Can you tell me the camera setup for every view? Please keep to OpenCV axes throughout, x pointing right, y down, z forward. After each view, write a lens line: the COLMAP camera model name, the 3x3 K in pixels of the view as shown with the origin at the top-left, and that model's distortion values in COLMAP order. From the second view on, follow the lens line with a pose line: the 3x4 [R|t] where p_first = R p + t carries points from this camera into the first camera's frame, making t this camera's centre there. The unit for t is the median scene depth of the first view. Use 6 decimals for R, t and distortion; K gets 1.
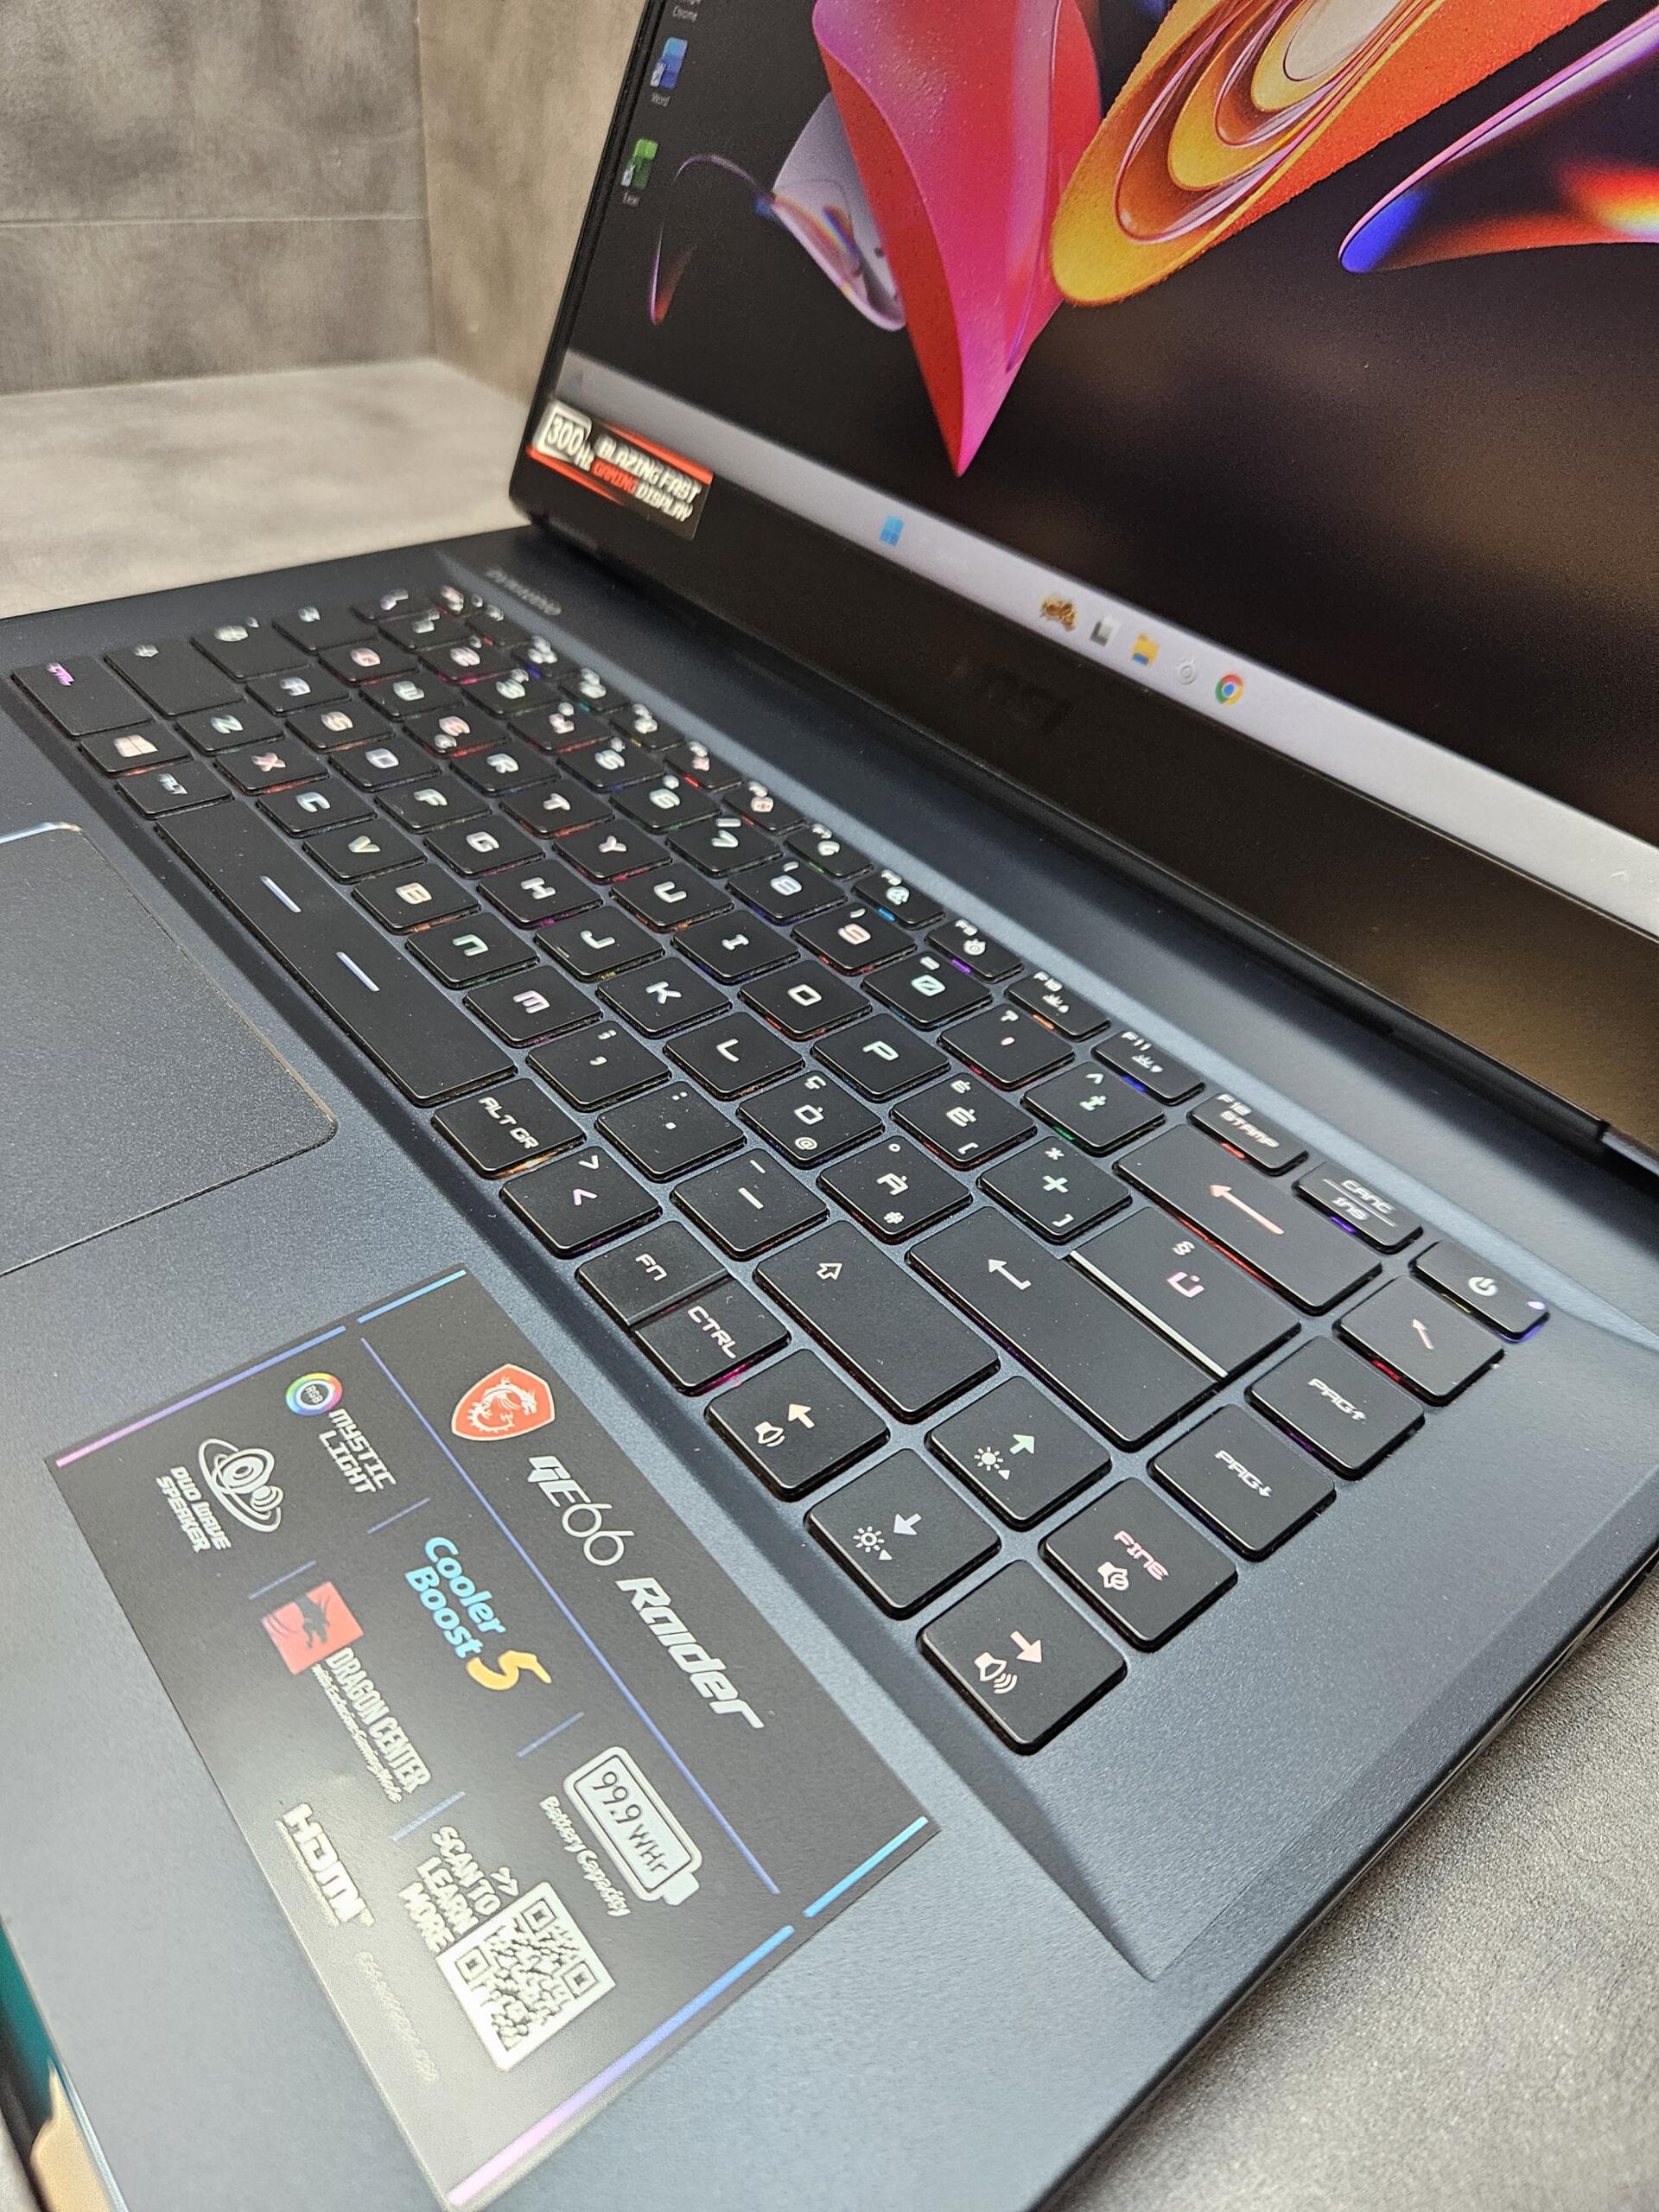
lens RADIAL K [[1539.0, 0, 815.7], [0, 1539.0, 1109.9], [0, 0, 1]] dist [0.041780, -0.053905]
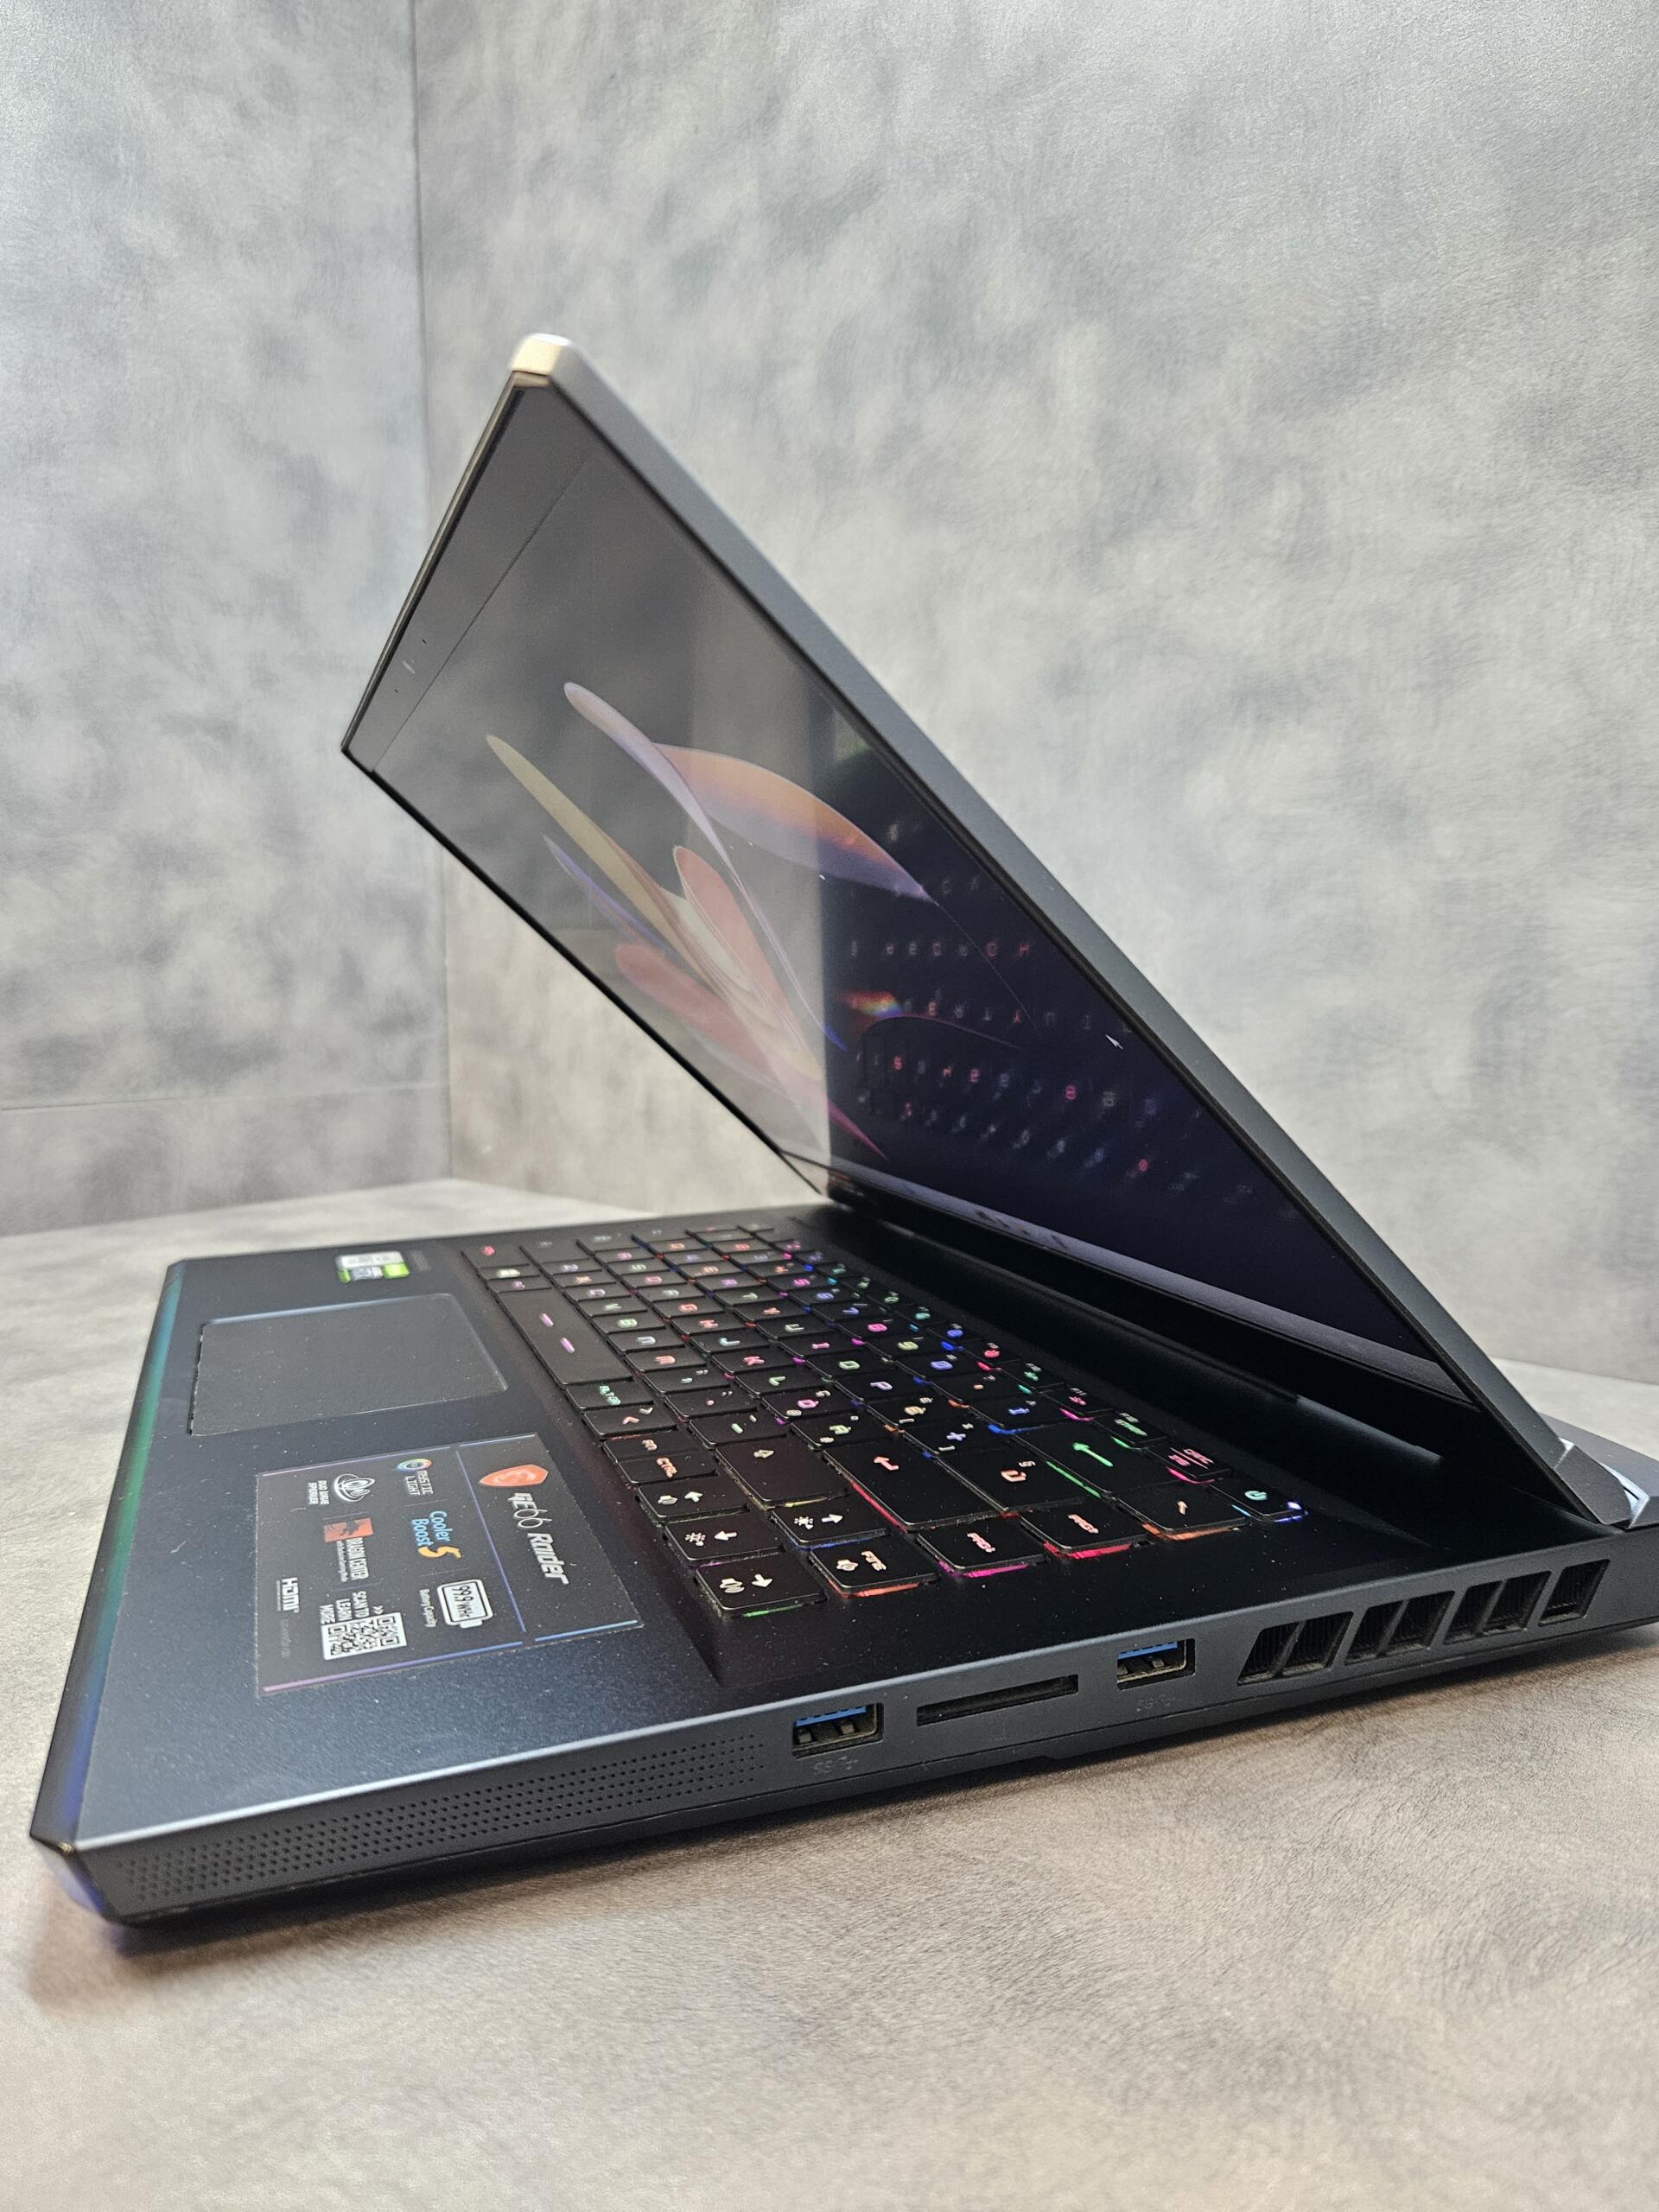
lens RADIAL K [[1539.0, 0, 788.6], [0, 1539.0, 1100.5], [0, 0, 1]] dist [0.041780, -0.053905]
pose [[0.988221, -0.105344, 0.111006, -0.218957], [0.148785, 0.831126, -0.535811, 0.410561], [-0.035815, 0.546015, 0.837009, -0.264119]]
